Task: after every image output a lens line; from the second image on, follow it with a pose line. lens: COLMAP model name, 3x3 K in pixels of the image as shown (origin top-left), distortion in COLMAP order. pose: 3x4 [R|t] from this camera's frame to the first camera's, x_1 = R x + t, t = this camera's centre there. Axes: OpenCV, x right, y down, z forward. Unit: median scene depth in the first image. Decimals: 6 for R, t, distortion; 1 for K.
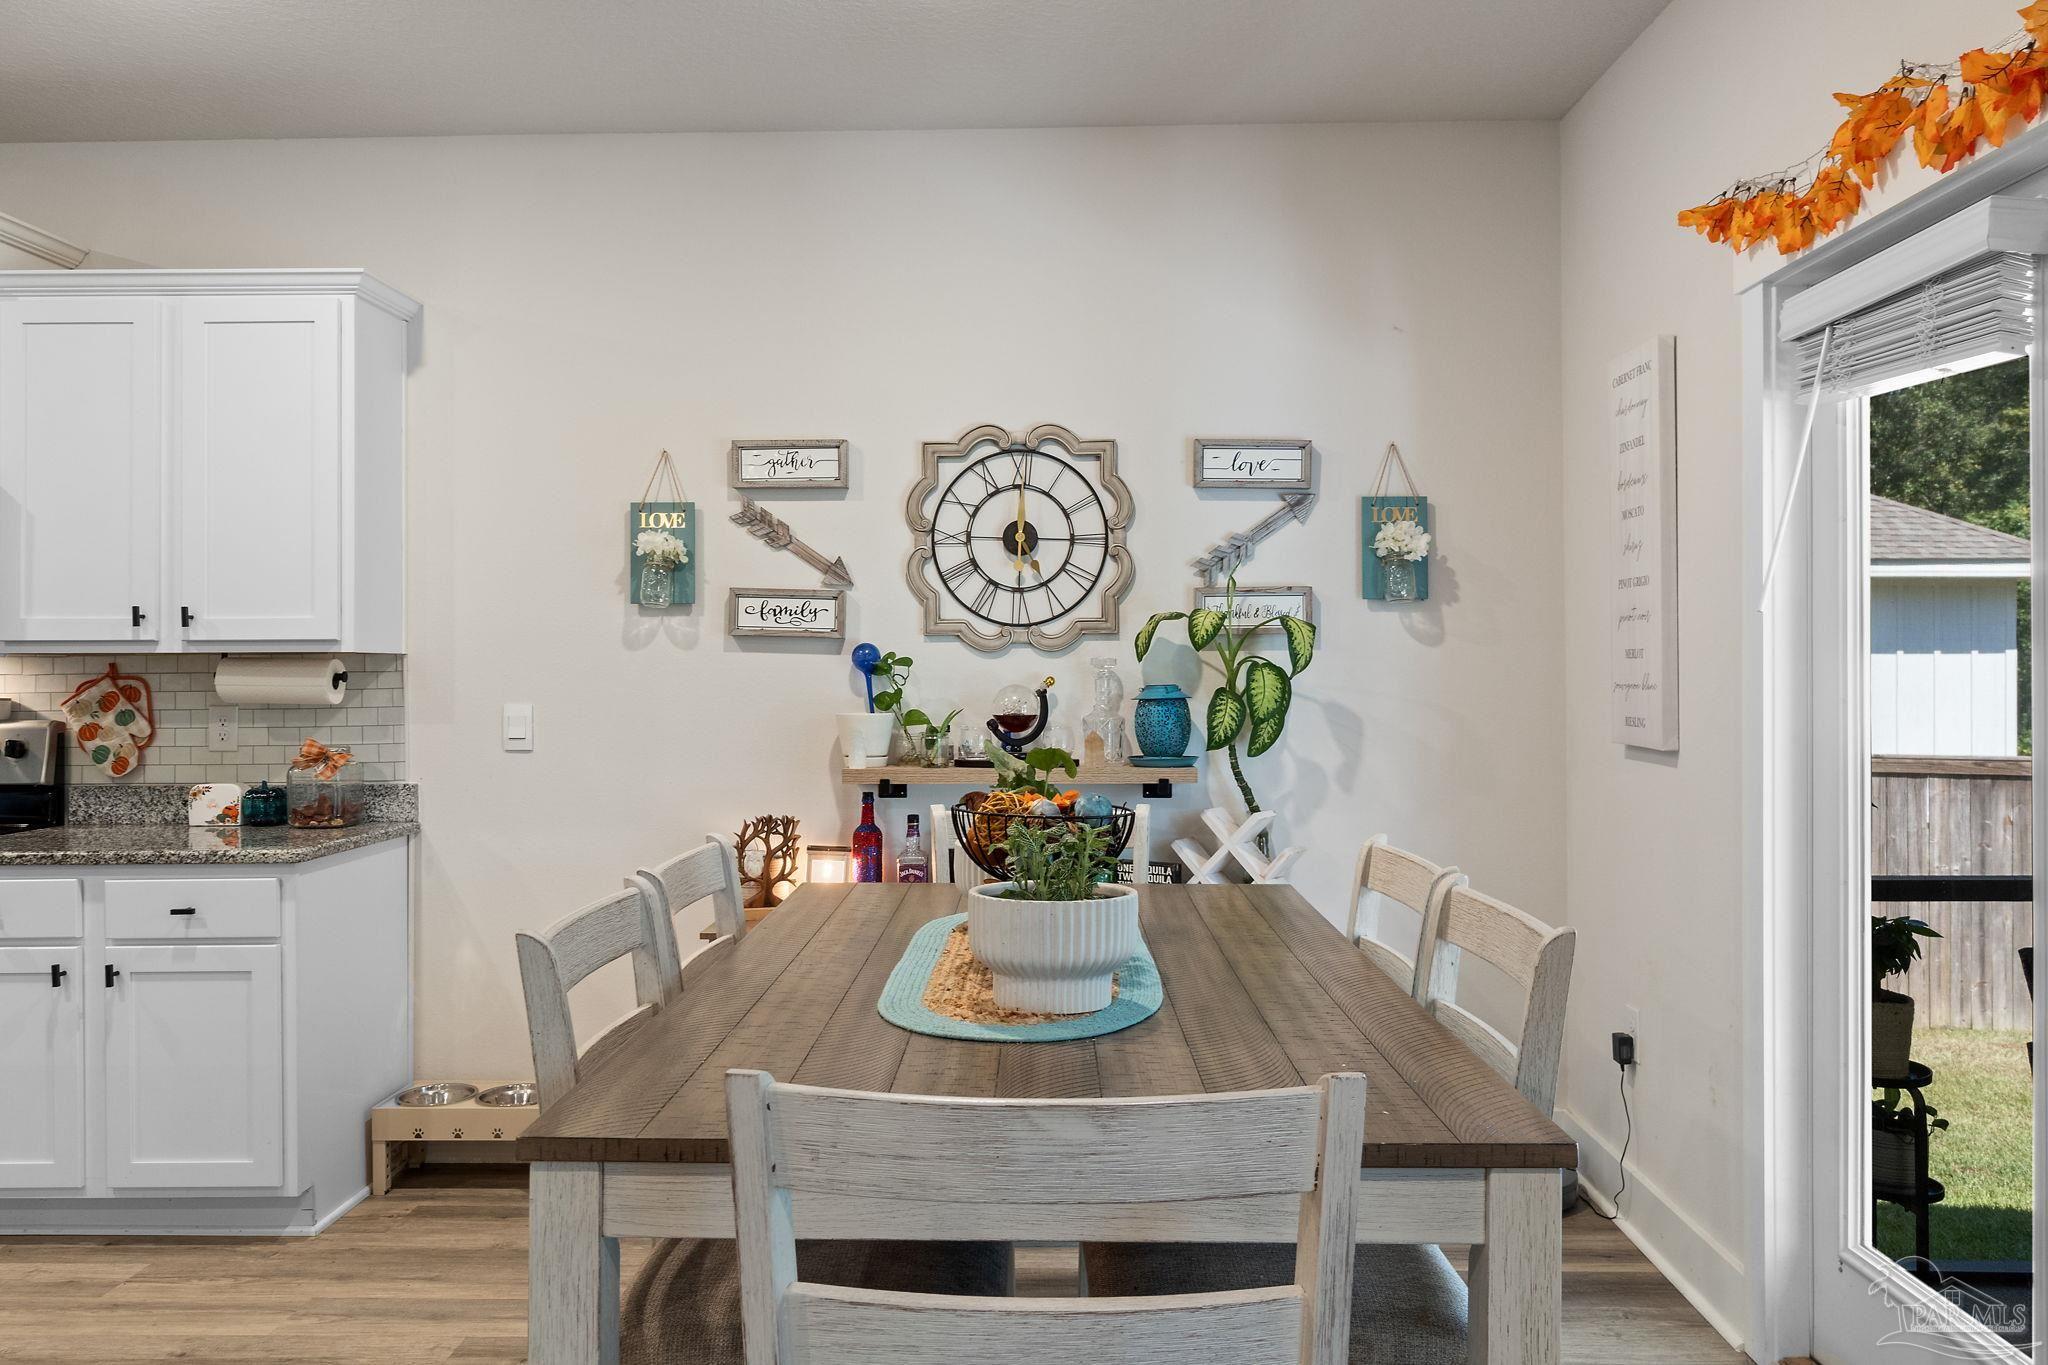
lens RADIAL K [[1537.0, 0, 1020.8], [0, 1537.0, 666.2], [0, 0, 1]] dist [0.029371, 0.006573]
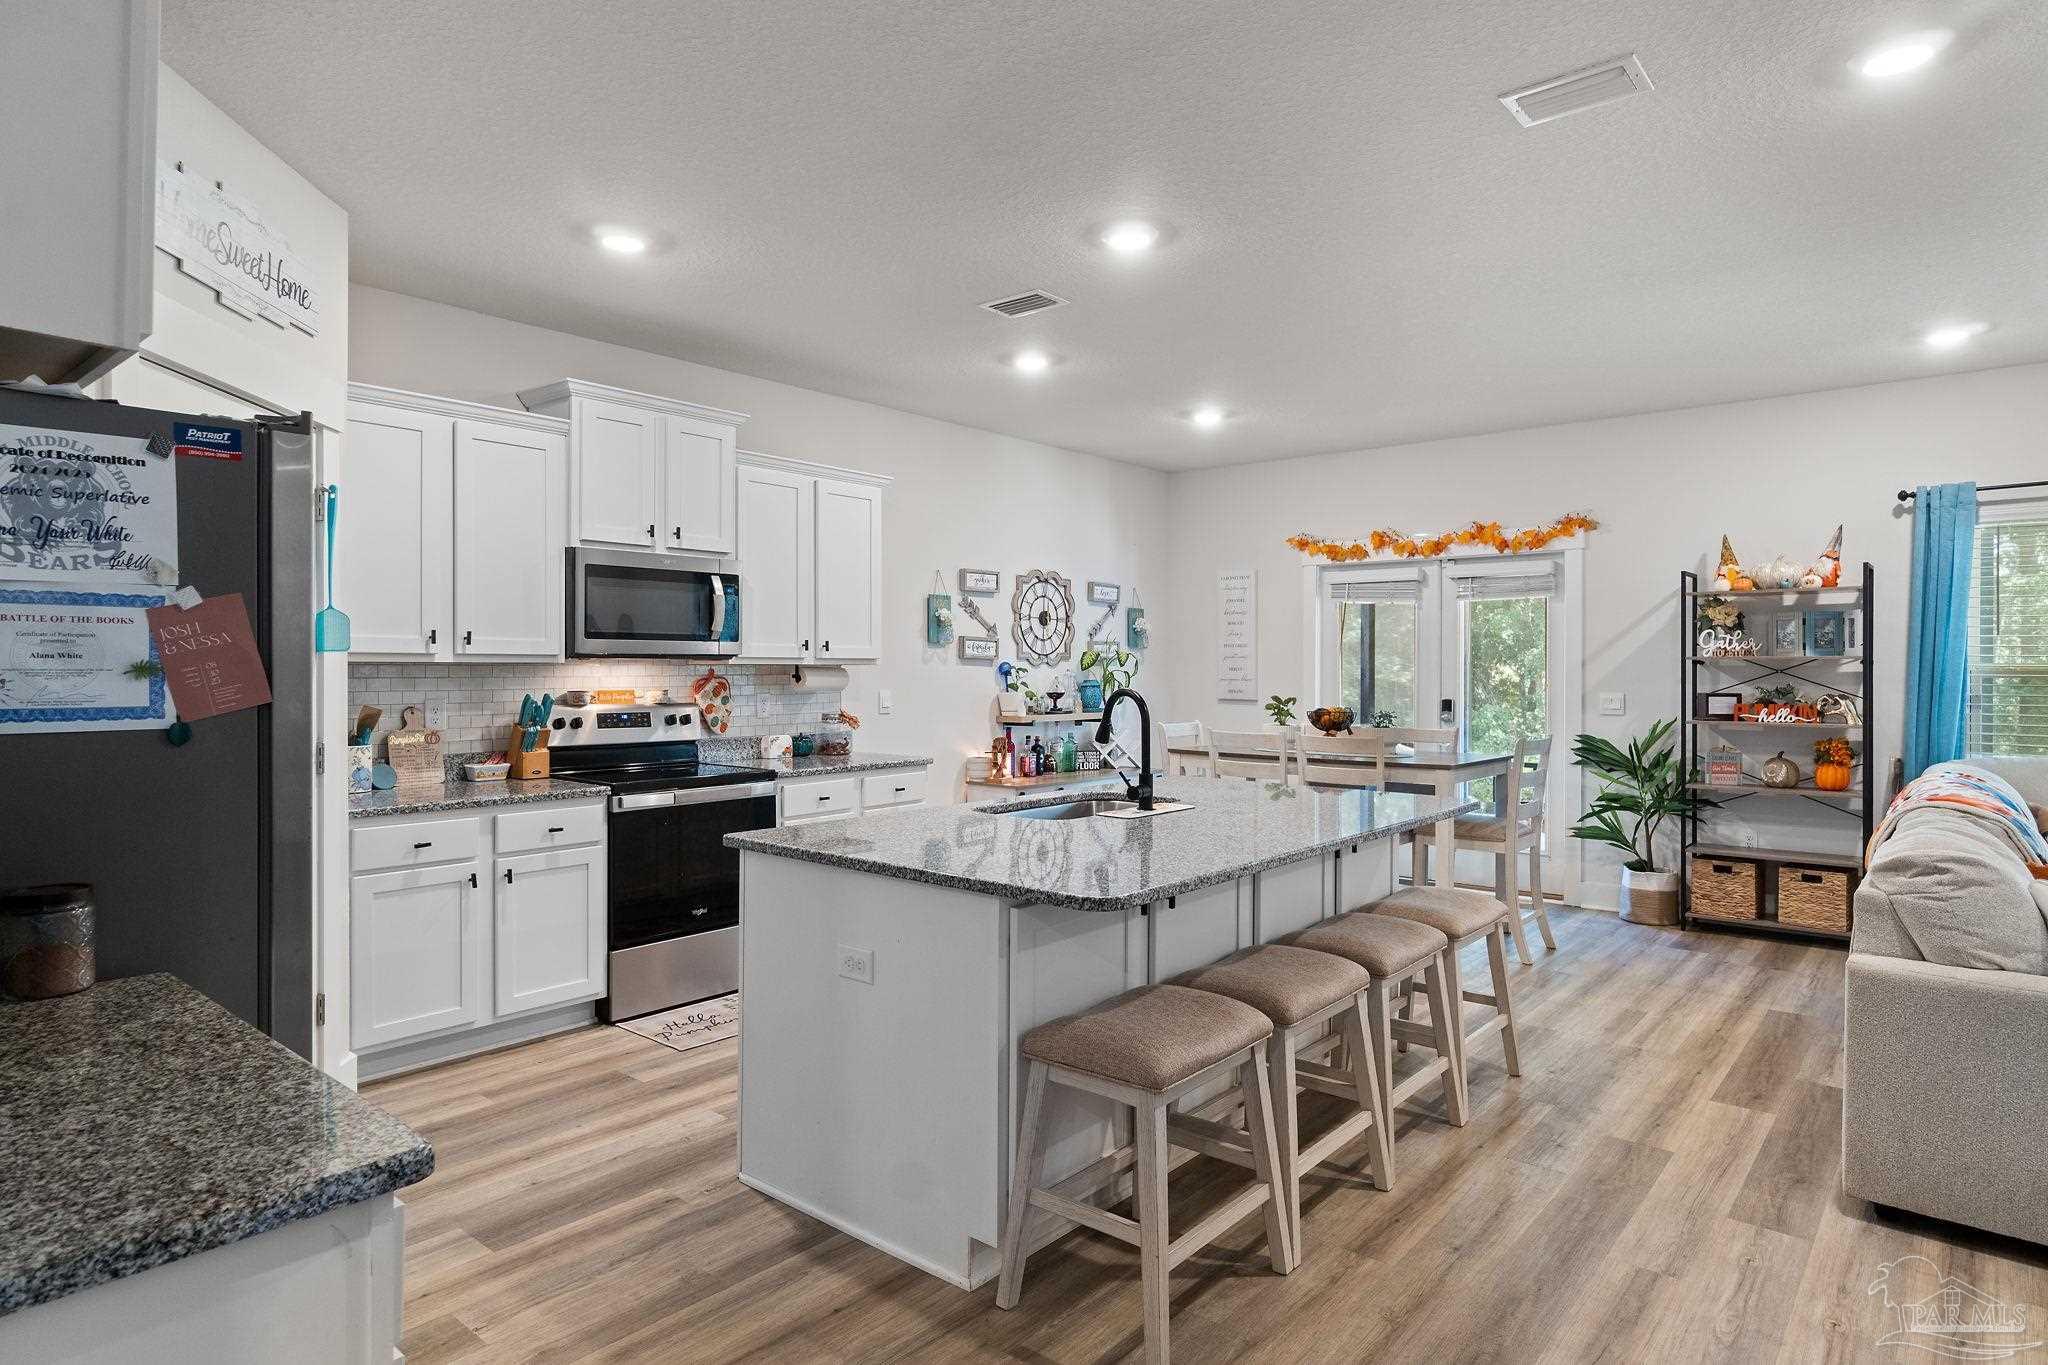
lens RADIAL K [[1136.1, 0, 1019.1], [0, 1136.1, 677.5], [0, 0, 1]] dist [-0.014945, -0.000457]
pose [[0.631961, -0.001883, 0.774998, -1.381673], [-0.008010, 0.999928, 0.008961, -0.007404], [-0.774959, -0.011870, 0.631900, -0.077251]]
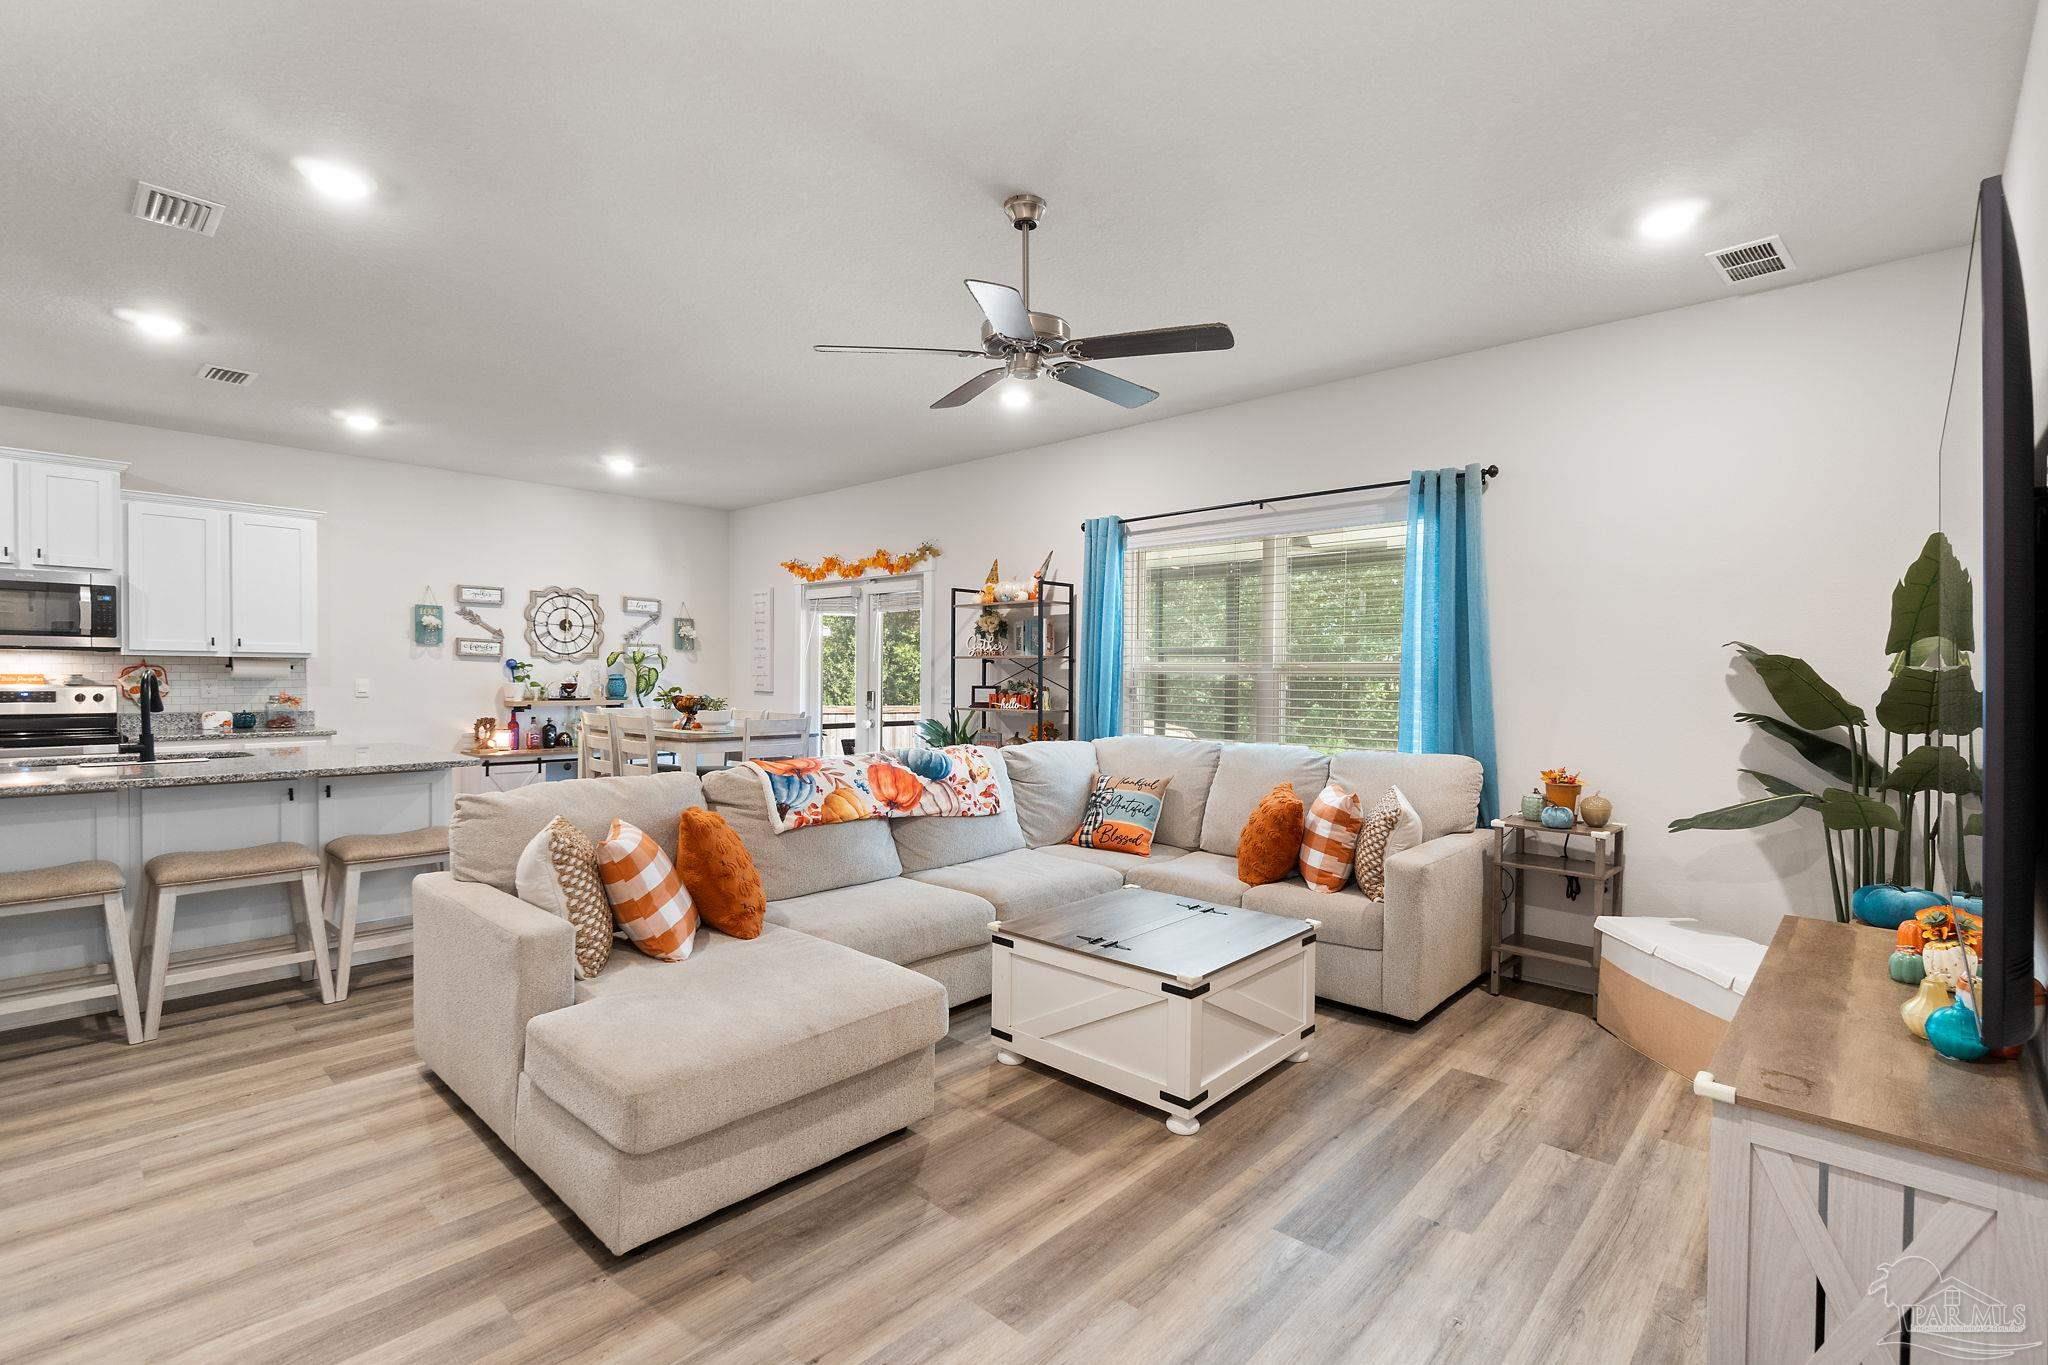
lens RADIAL K [[935.5, 0, 1033.8], [0, 935.5, 684.4], [0, 0, 1]] dist [0.004419, -0.000187]
pose [[0.656037, 0.001766, 0.754727, -0.781466], [-0.015358, 0.999821, 0.011011, -0.001408], [-0.754572, -0.018815, 0.655947, -0.894107]]
